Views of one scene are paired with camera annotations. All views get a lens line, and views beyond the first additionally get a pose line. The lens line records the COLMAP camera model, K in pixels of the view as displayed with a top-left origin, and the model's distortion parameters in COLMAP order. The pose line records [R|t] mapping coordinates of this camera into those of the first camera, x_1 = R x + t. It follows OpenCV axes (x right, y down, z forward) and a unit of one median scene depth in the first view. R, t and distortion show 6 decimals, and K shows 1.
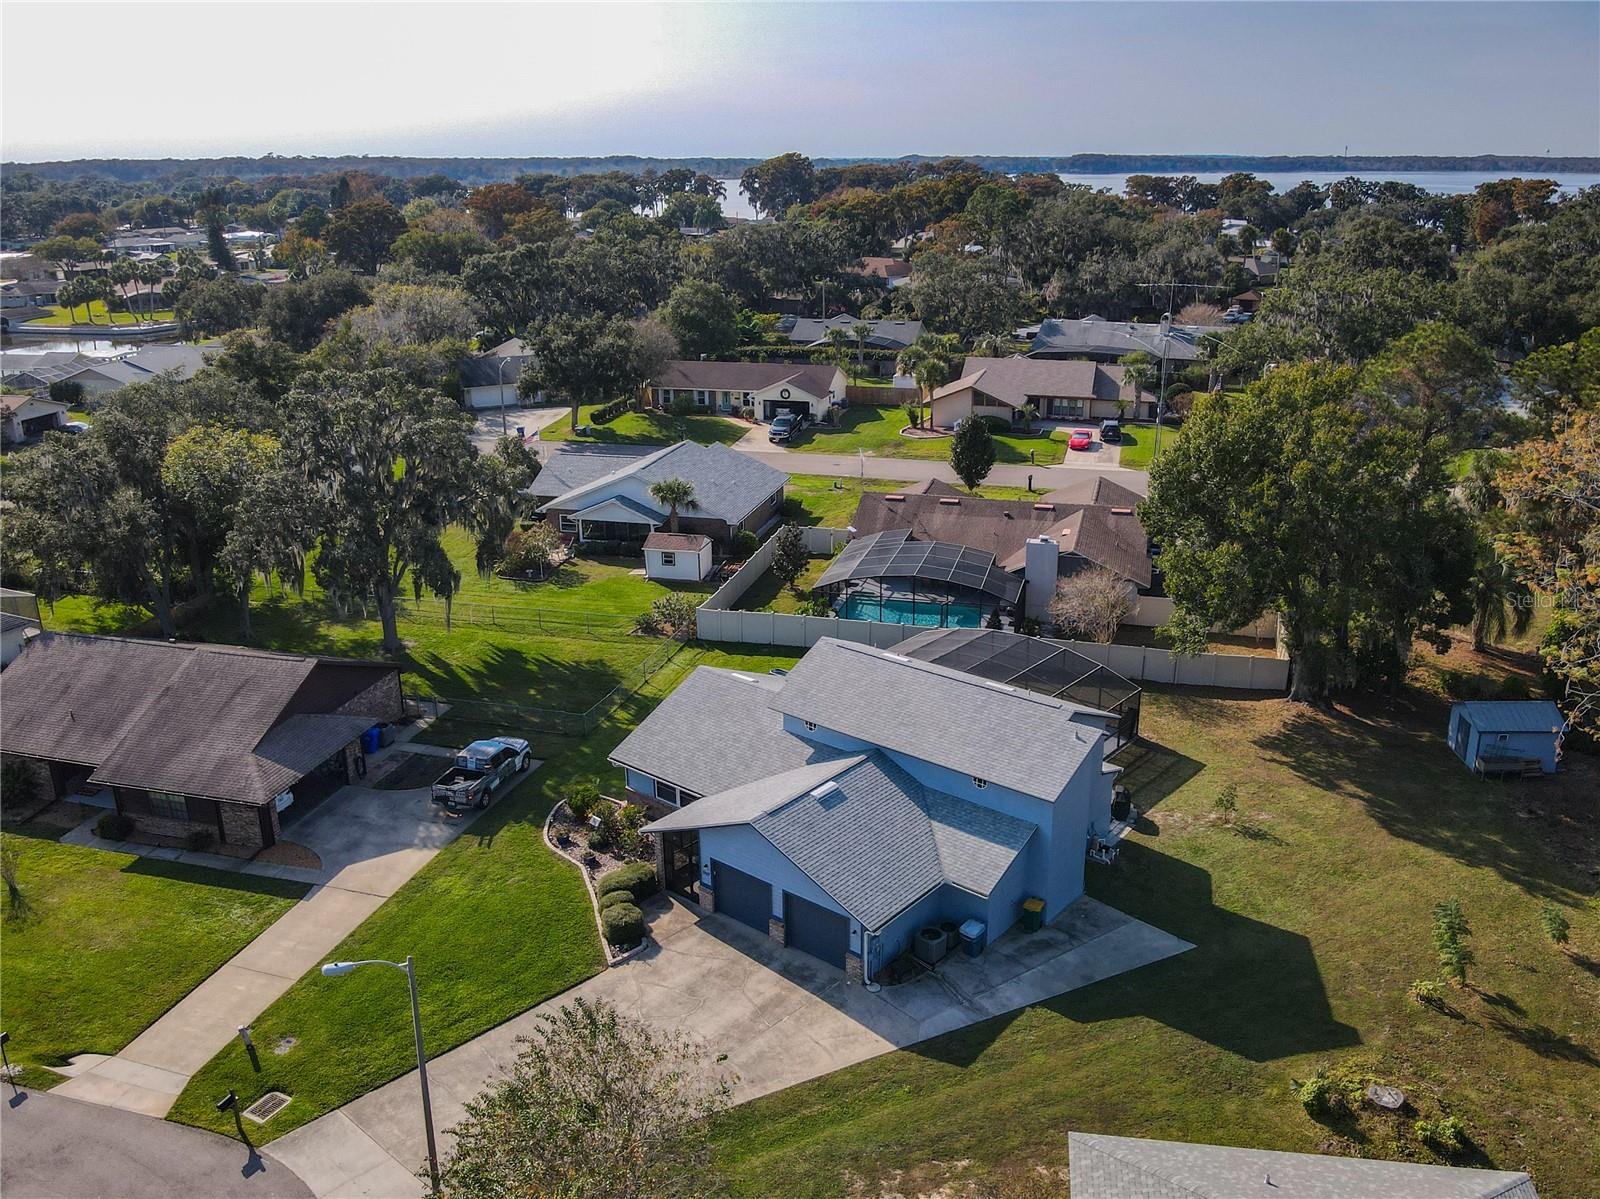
lens RADIAL K [[1279.0, 0, 824.3], [0, 1279.0, 597.3], [0, 0, 1]] dist [-0.047574, 0.001823]
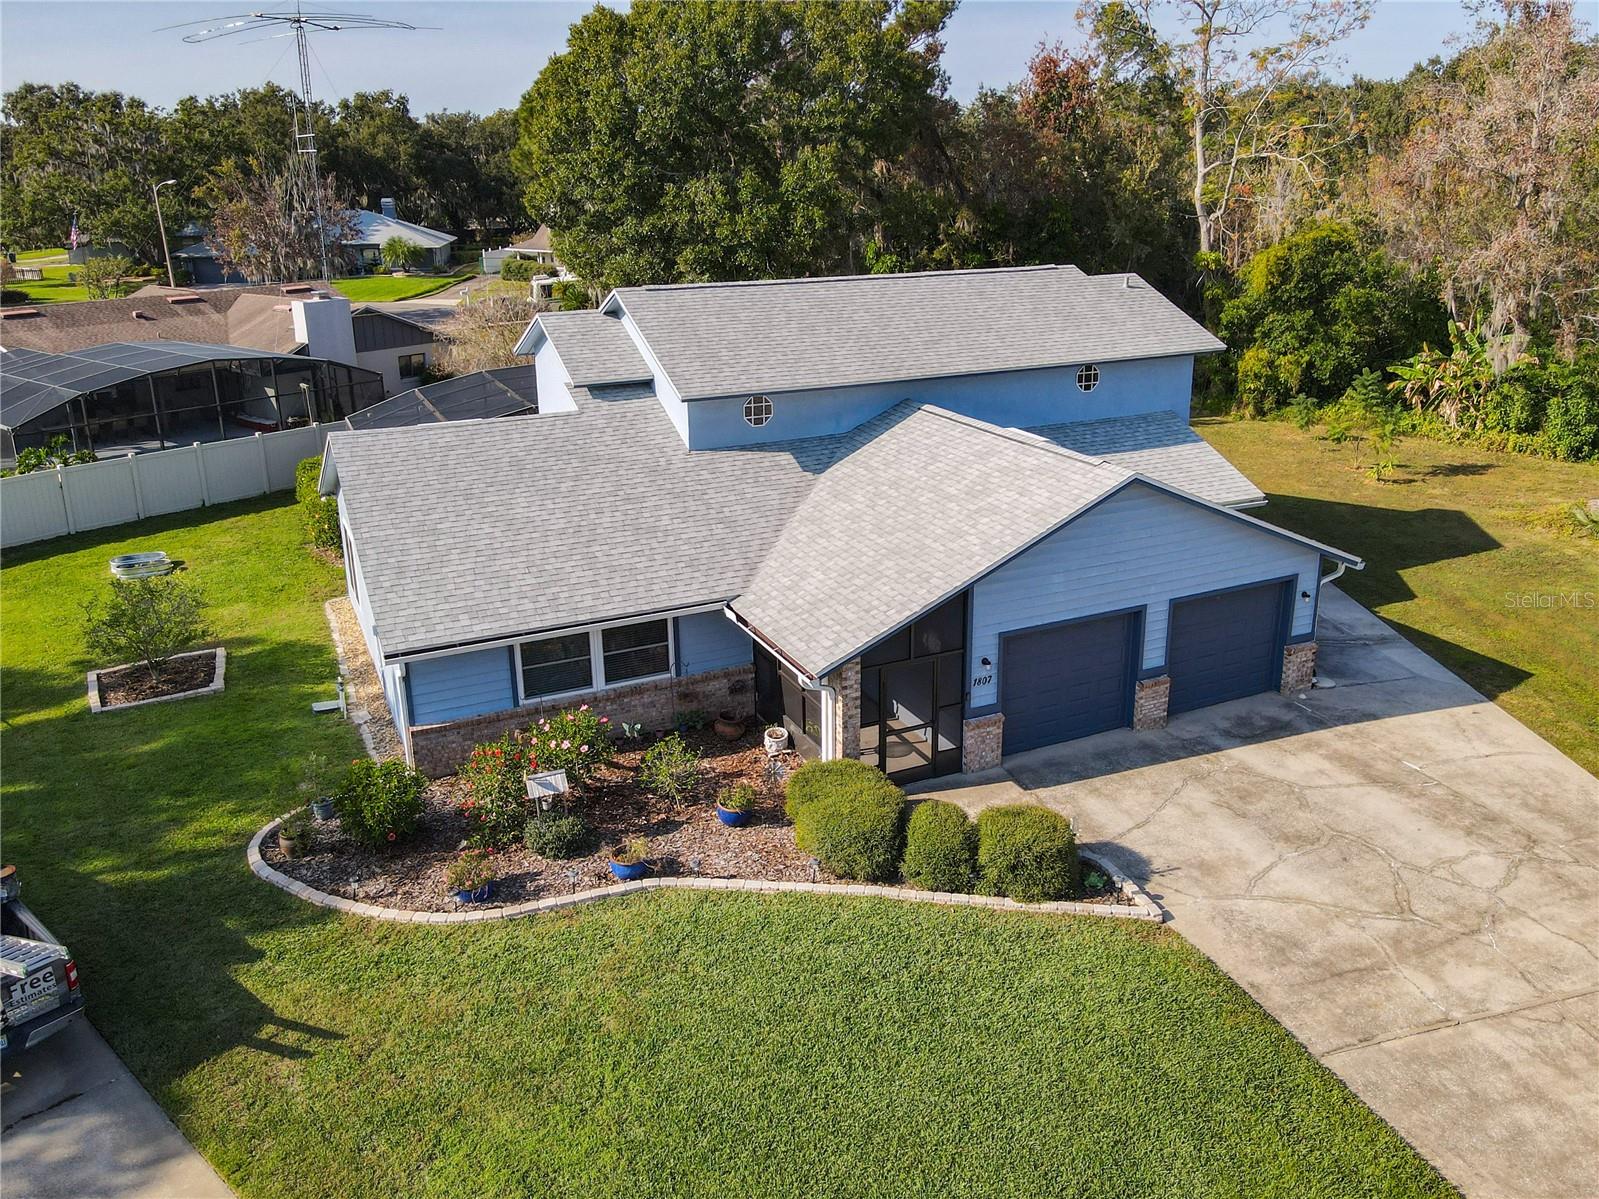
lens RADIAL K [[1253.1, 0, 803.1], [0, 1253.1, 535.1], [0, 0, 1]] dist [-0.009327, 0.004150]
pose [[0.431138, -0.255659, 0.865308, -0.462077], [0.301450, 0.944725, 0.128927, 0.092915], [-0.850440, 0.205262, 0.484375, 0.810706]]
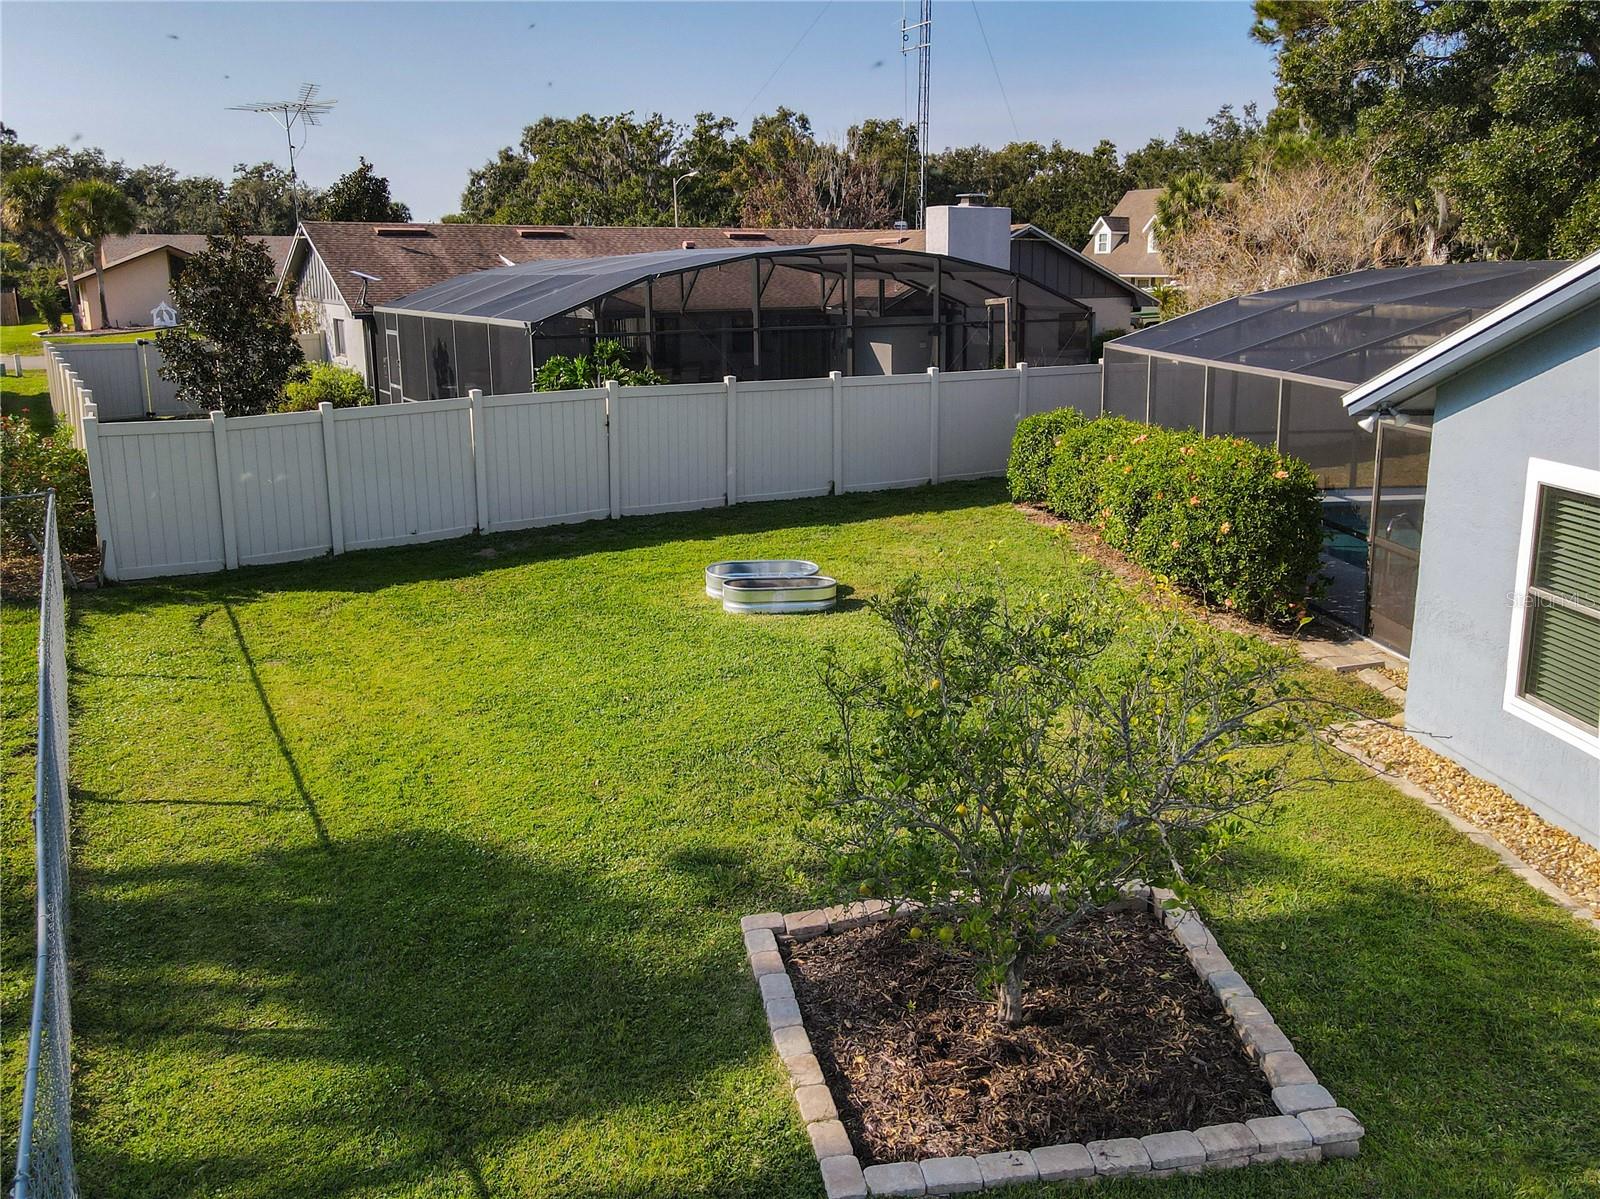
lens RADIAL K [[1258.2, 0, 802.9], [0, 1258.2, 589.8], [0, 0, 1]] dist [-0.013949, 0.041360]
pose [[0.699915, -0.176086, 0.692179, -0.246341], [0.232293, 0.972565, 0.012525, 0.086899], [-0.675395, 0.152022, 0.721617, 1.208069]]
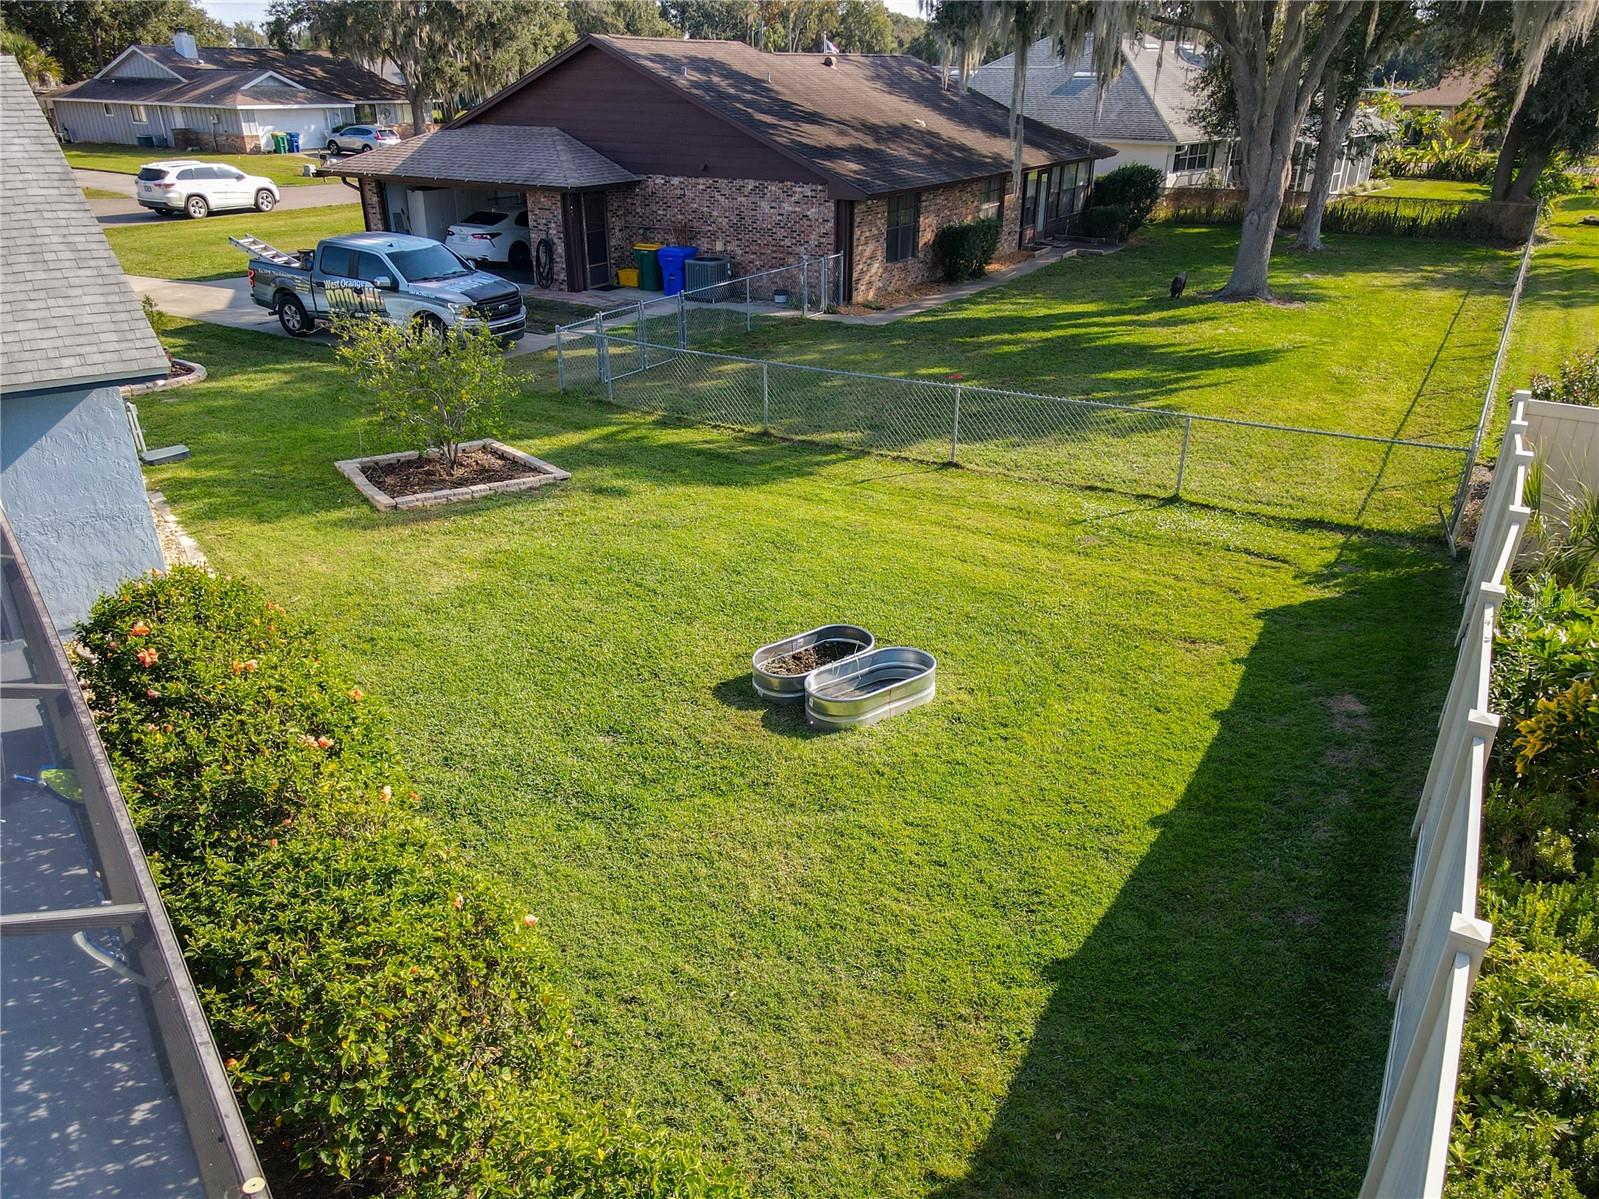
lens RADIAL K [[1257.4, 0, 802.4], [0, 1257.4, 589.8], [0, 0, 1]] dist [-0.013949, 0.041360]
pose [[-0.260140, 0.379039, -0.888064, 0.144519], [-0.320892, 0.833516, 0.449756, -0.025268], [0.910690, 0.401972, -0.095201, 1.426710]]
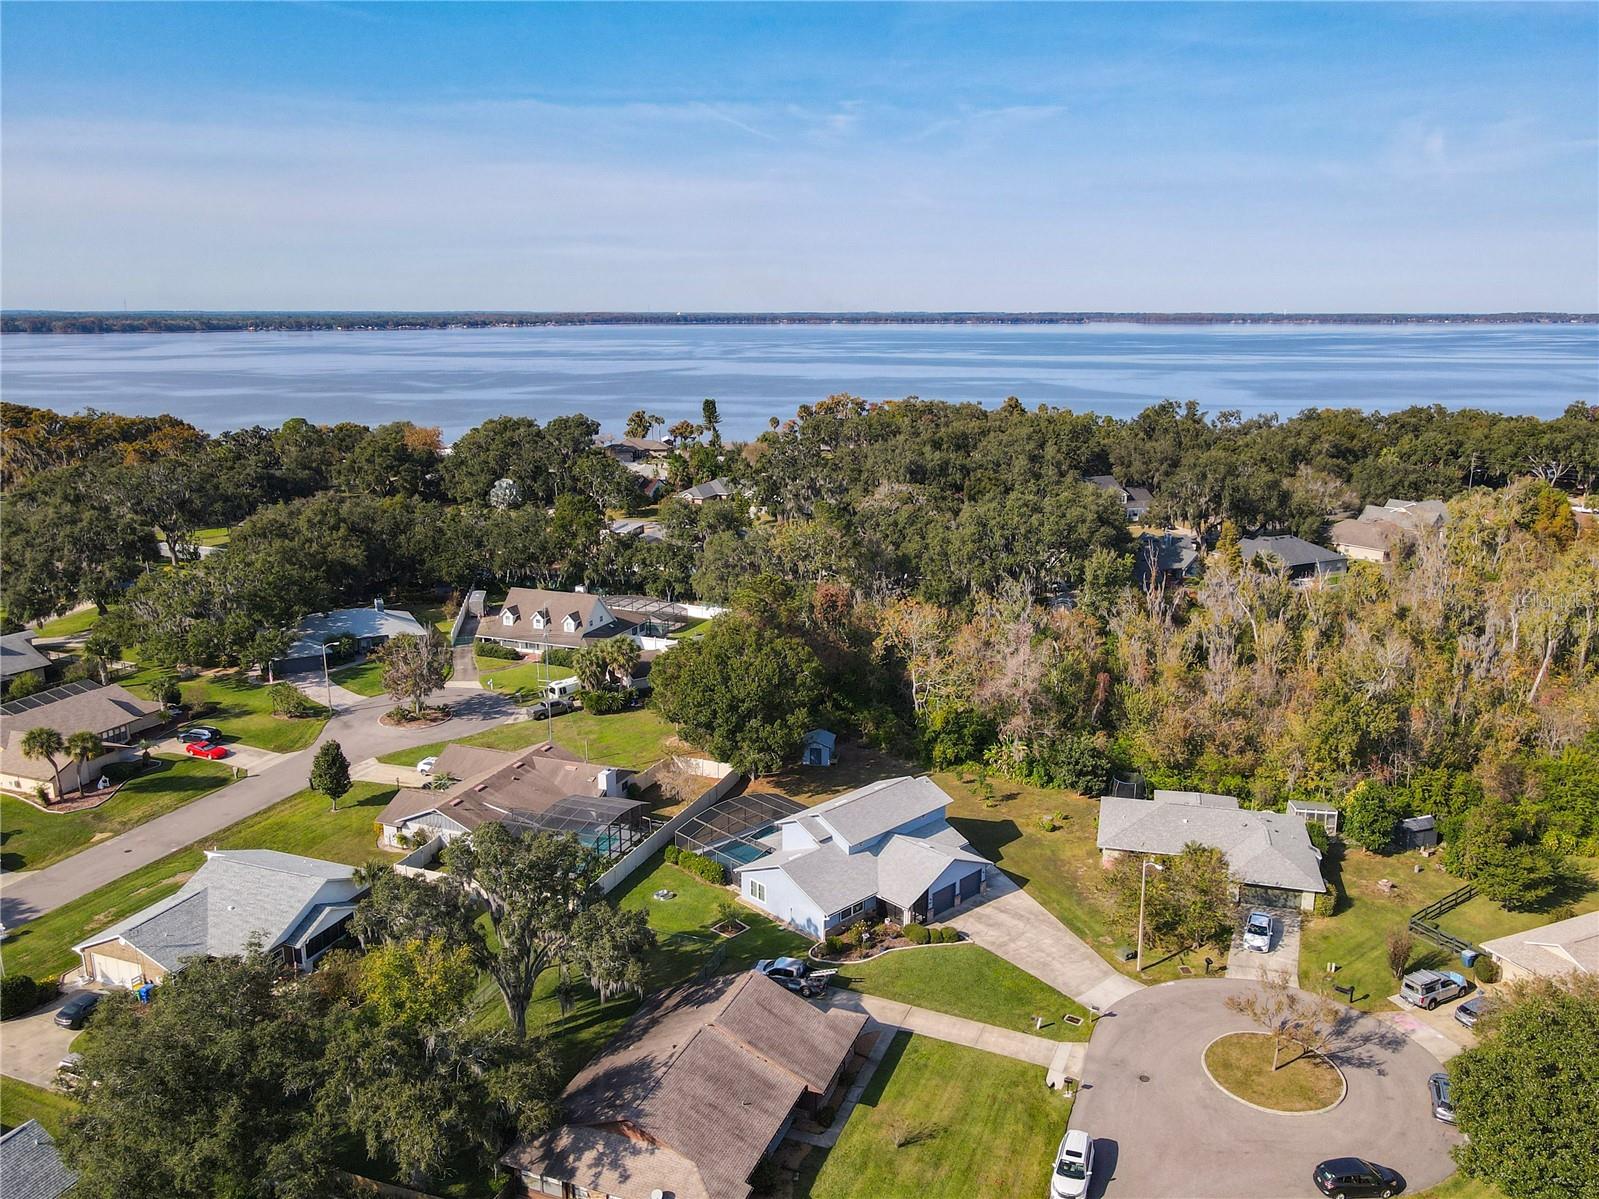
lens RADIAL K [[1215.8, 0, 799.5], [0, 1215.8, 599.5], [0, 0, 1]] dist [-0.021749, 0.063084]
pose [[0.122023, -0.226492, 0.966339, -1.964240], [0.327233, 0.928358, 0.176269, -0.690992], [-0.937032, 0.294709, 0.187397, 0.645452]]
